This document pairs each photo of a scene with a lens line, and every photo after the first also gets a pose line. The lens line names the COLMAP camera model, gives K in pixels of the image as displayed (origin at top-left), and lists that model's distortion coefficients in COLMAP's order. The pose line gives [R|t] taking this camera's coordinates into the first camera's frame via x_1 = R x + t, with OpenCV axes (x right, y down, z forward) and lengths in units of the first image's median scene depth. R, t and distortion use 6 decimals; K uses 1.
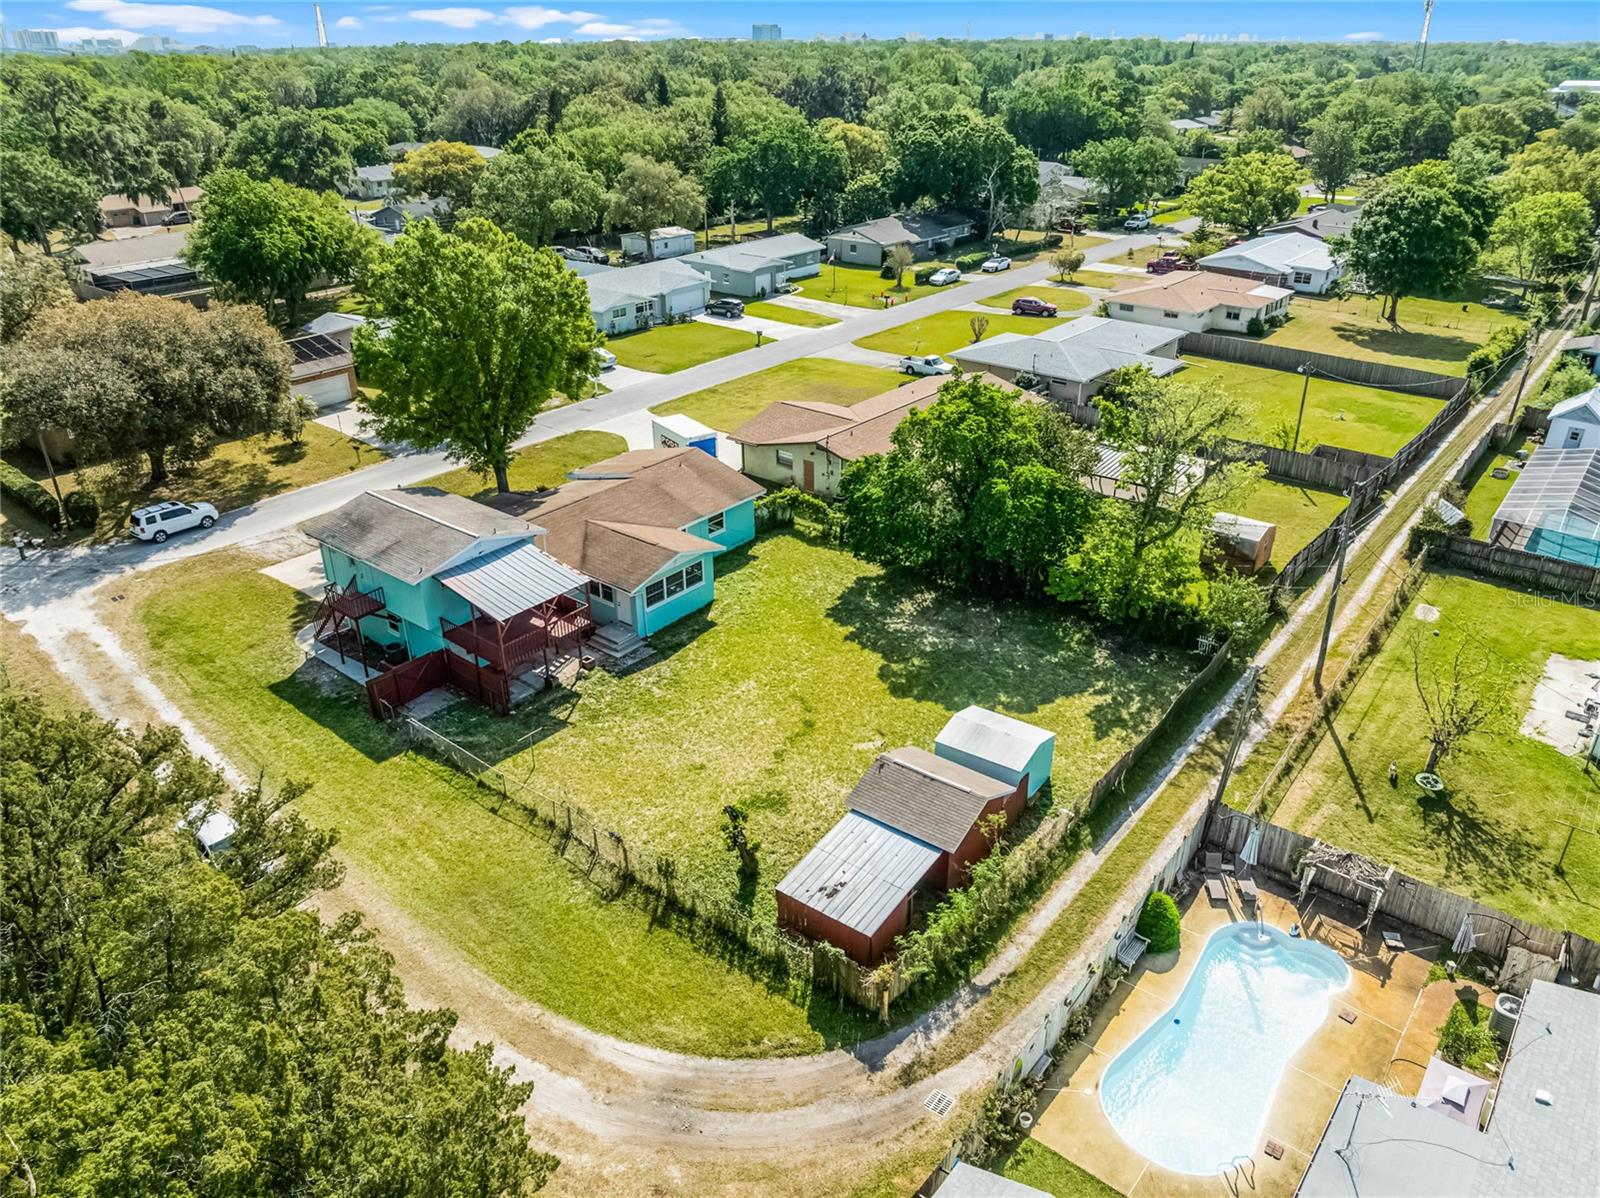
lens RADIAL K [[1124.0, 0, 800.0], [0, 1124.0, 599.0], [0, 0, 1]] dist [-0.042418, 0.015628]
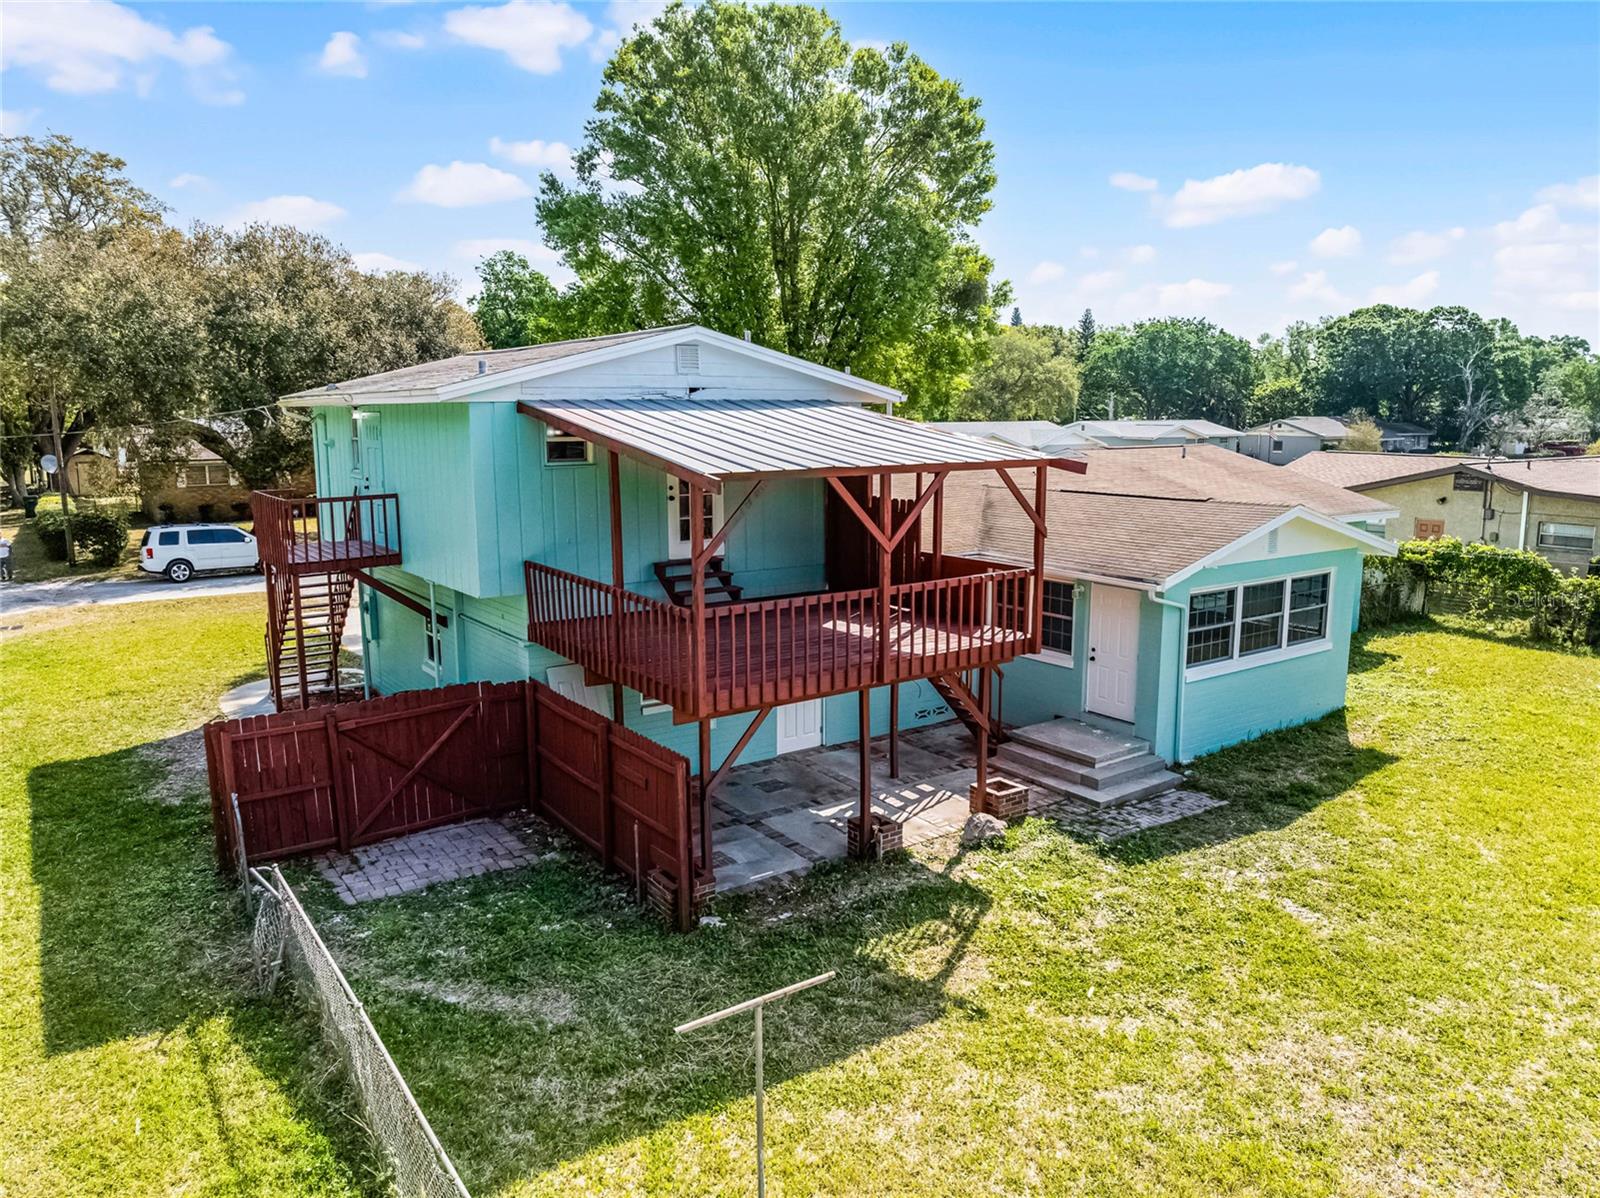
lens RADIAL K [[1124.0, 0, 800.0], [0, 1124.0, 599.0], [0, 0, 1]] dist [-0.042418, 0.015628]
pose [[0.964380, 0.047619, -0.260199, -0.173873], [-0.122548, 0.952161, -0.279948, 0.097500], [0.234420, 0.301863, 0.924081, 0.740091]]
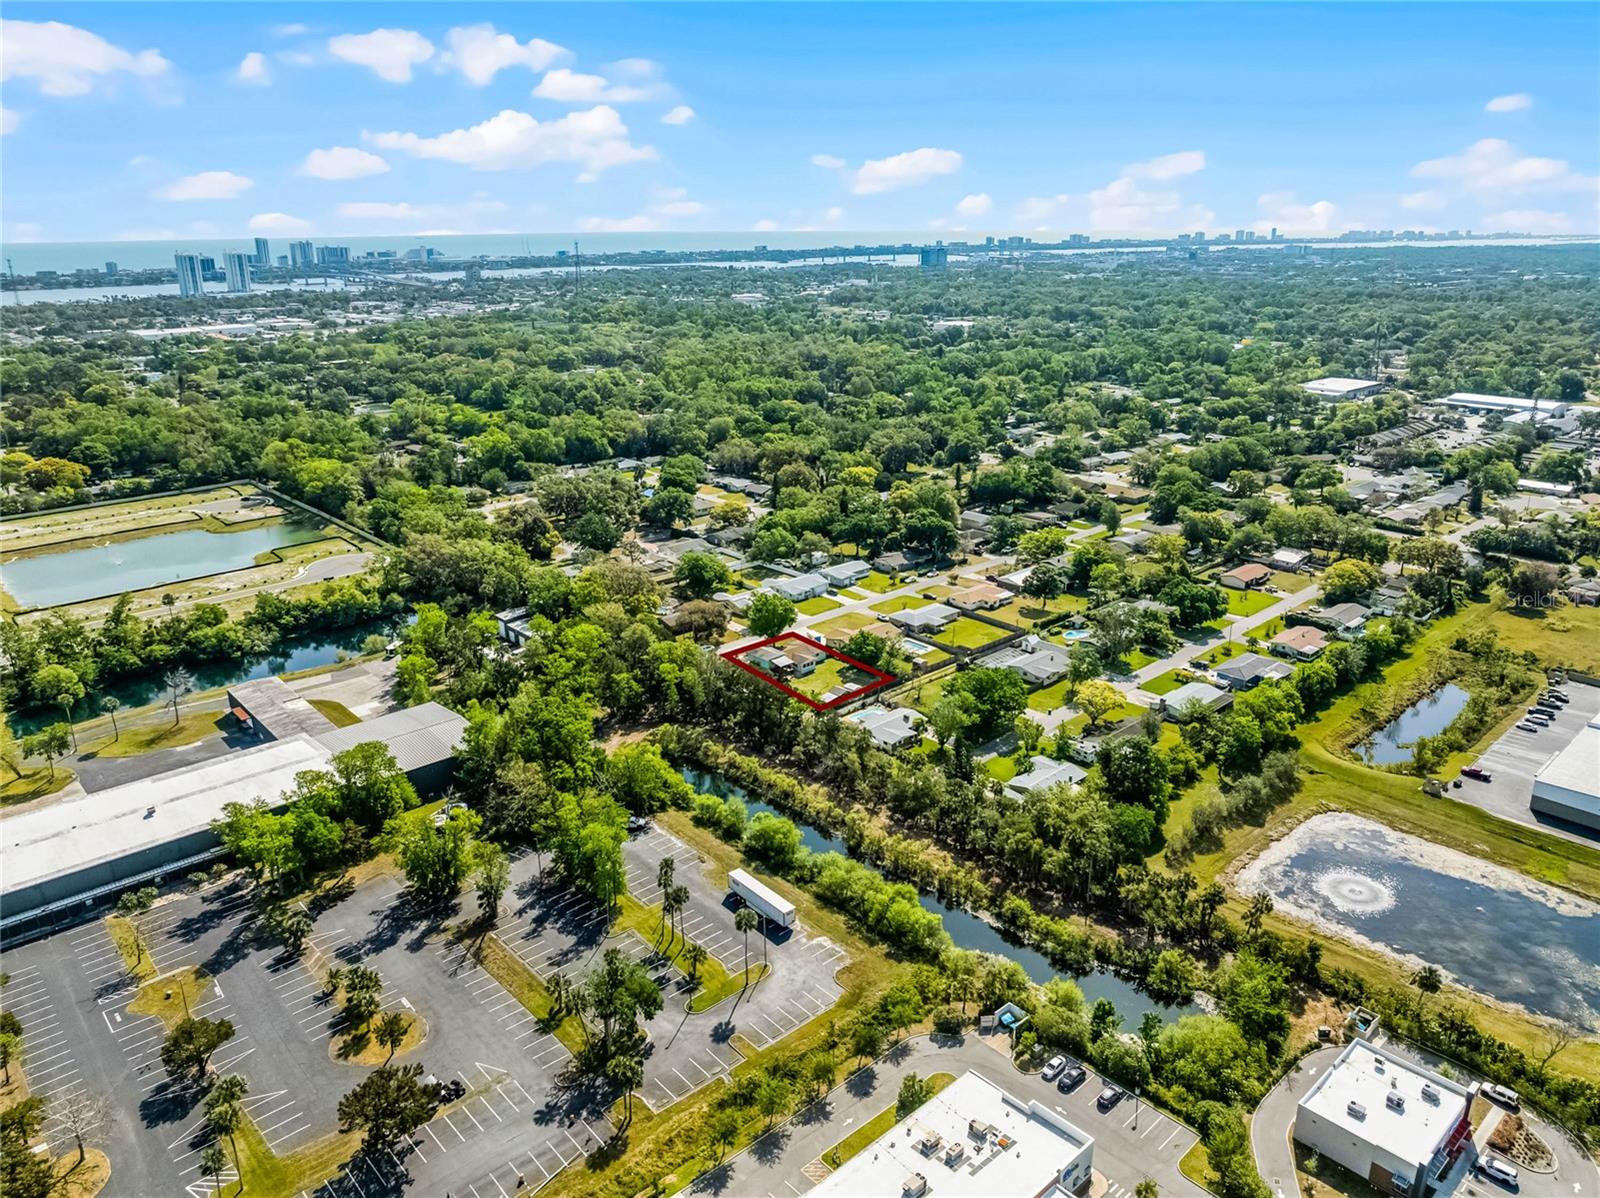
lens RADIAL K [[1124.0, 0, 800.0], [0, 1124.0, 599.0], [0, 0, 1]] dist [-0.042418, 0.015628]
pose [[0.988751, 0.042645, -0.143363, 0.700388], [-0.062652, 0.988438, -0.138076, 0.482884], [0.135817, 0.145505, 0.979991, -4.989698]]
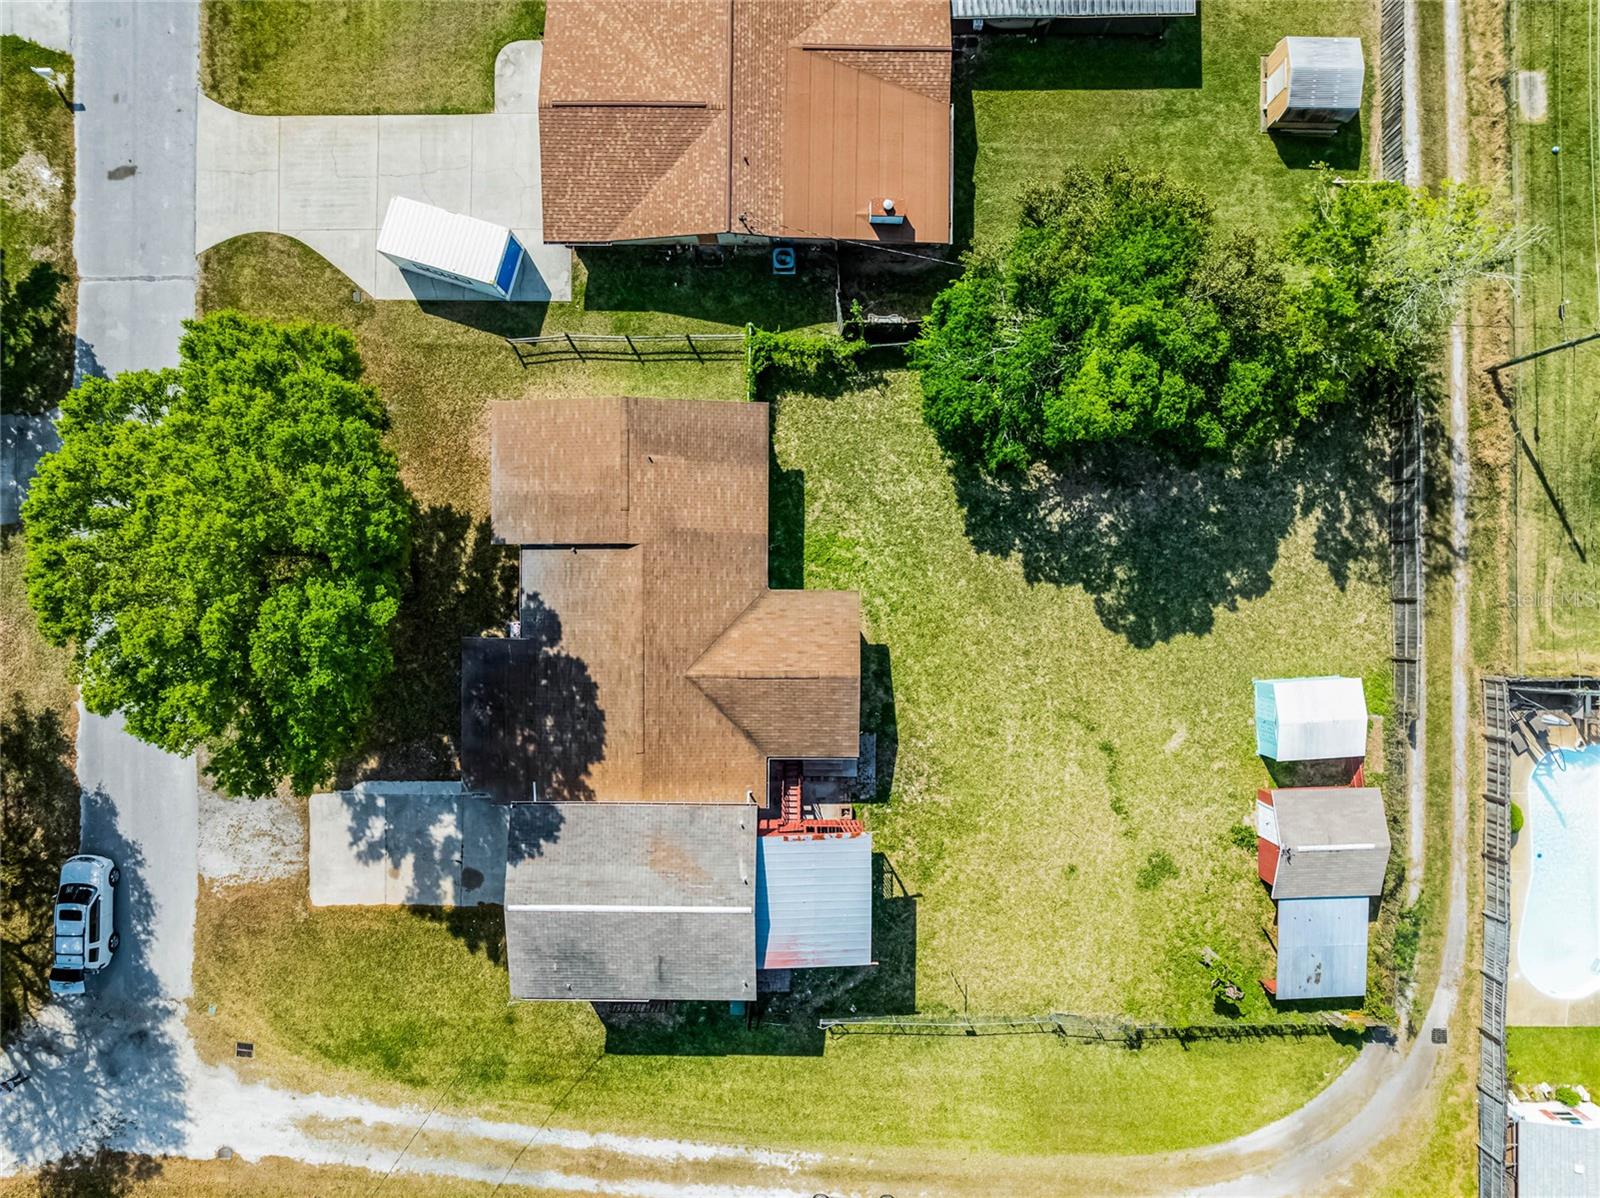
lens RADIAL K [[1124.0, 0, 800.0], [0, 1124.0, 599.0], [0, 0, 1]] dist [-0.042418, 0.015628]
pose [[0.779124, -0.626870, 0.000472, -0.115243], [0.281516, 0.350564, 0.893227, -0.852437], [-0.560103, -0.695801, 0.449607, 0.762259]]
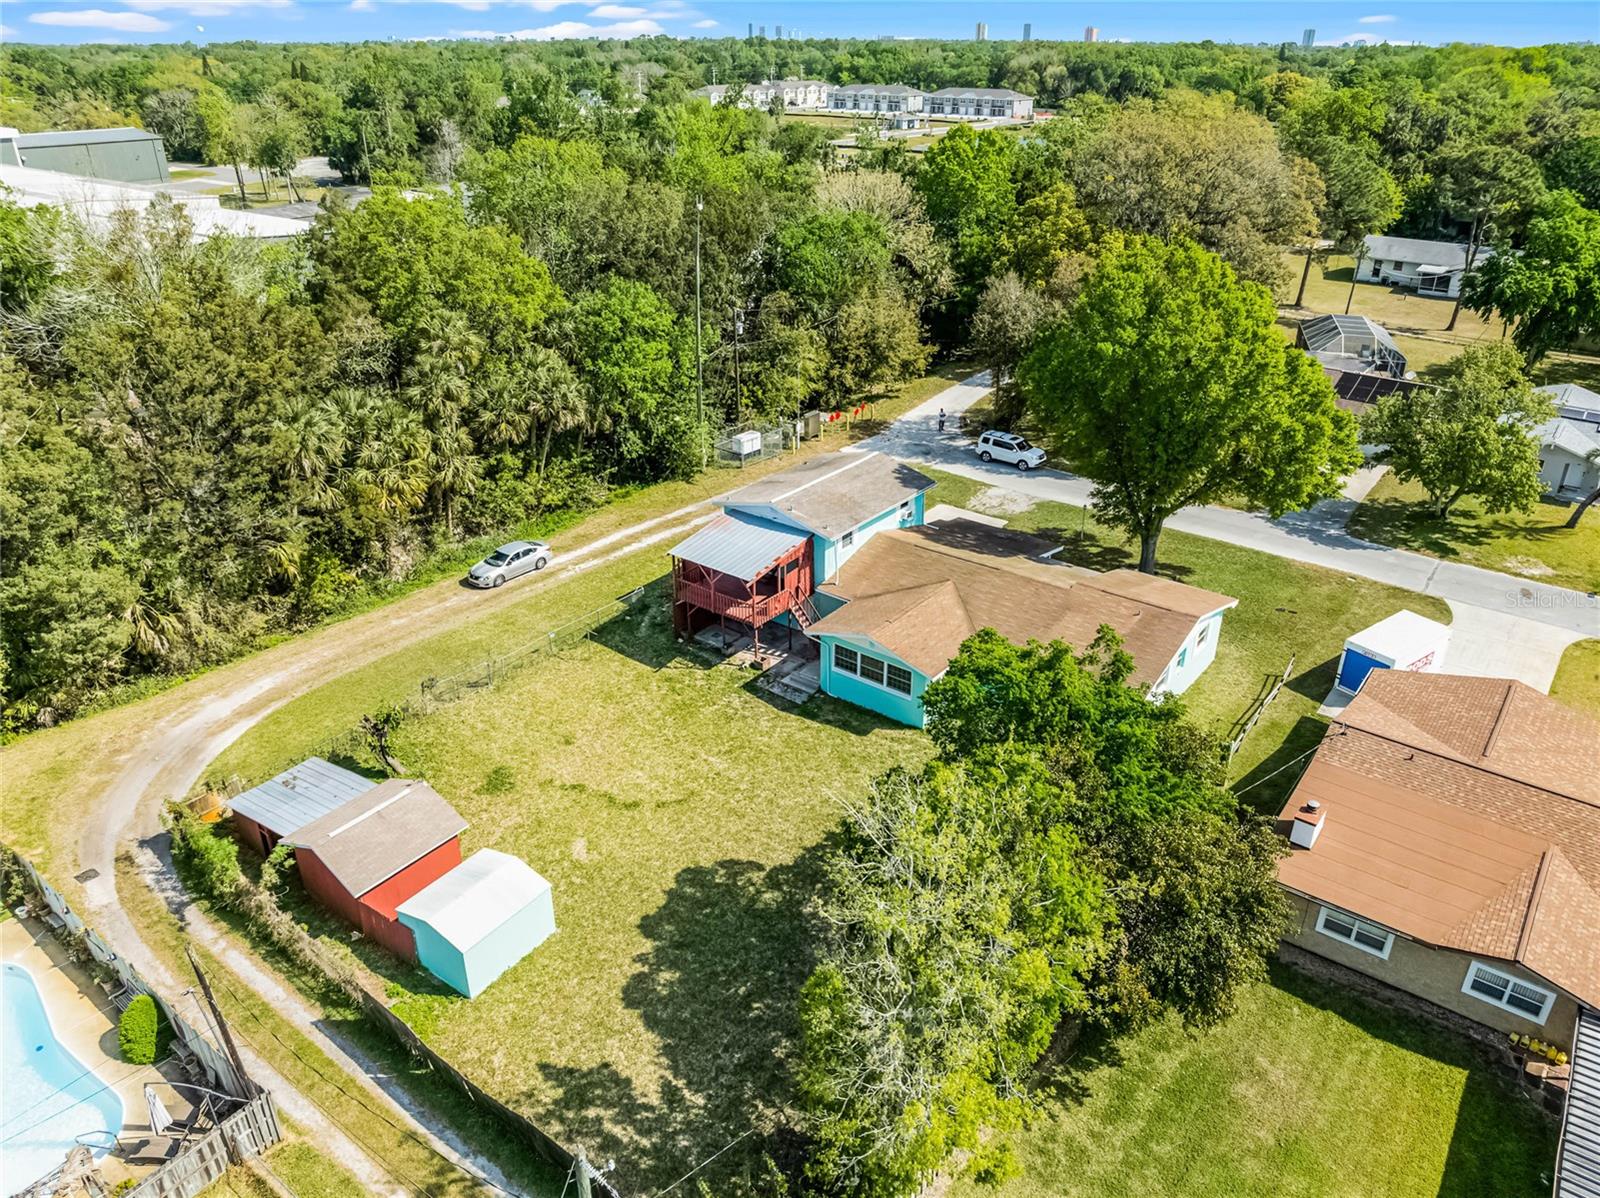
lens RADIAL K [[1124.0, 0, 800.0], [0, 1124.0, 599.0], [0, 0, 1]] dist [-0.042418, 0.015628]
pose [[0.020583, 0.454986, -0.890260, 0.694996], [-0.450948, 0.798952, 0.397895, -0.414147], [0.892313, 0.393271, 0.221620, 0.820316]]
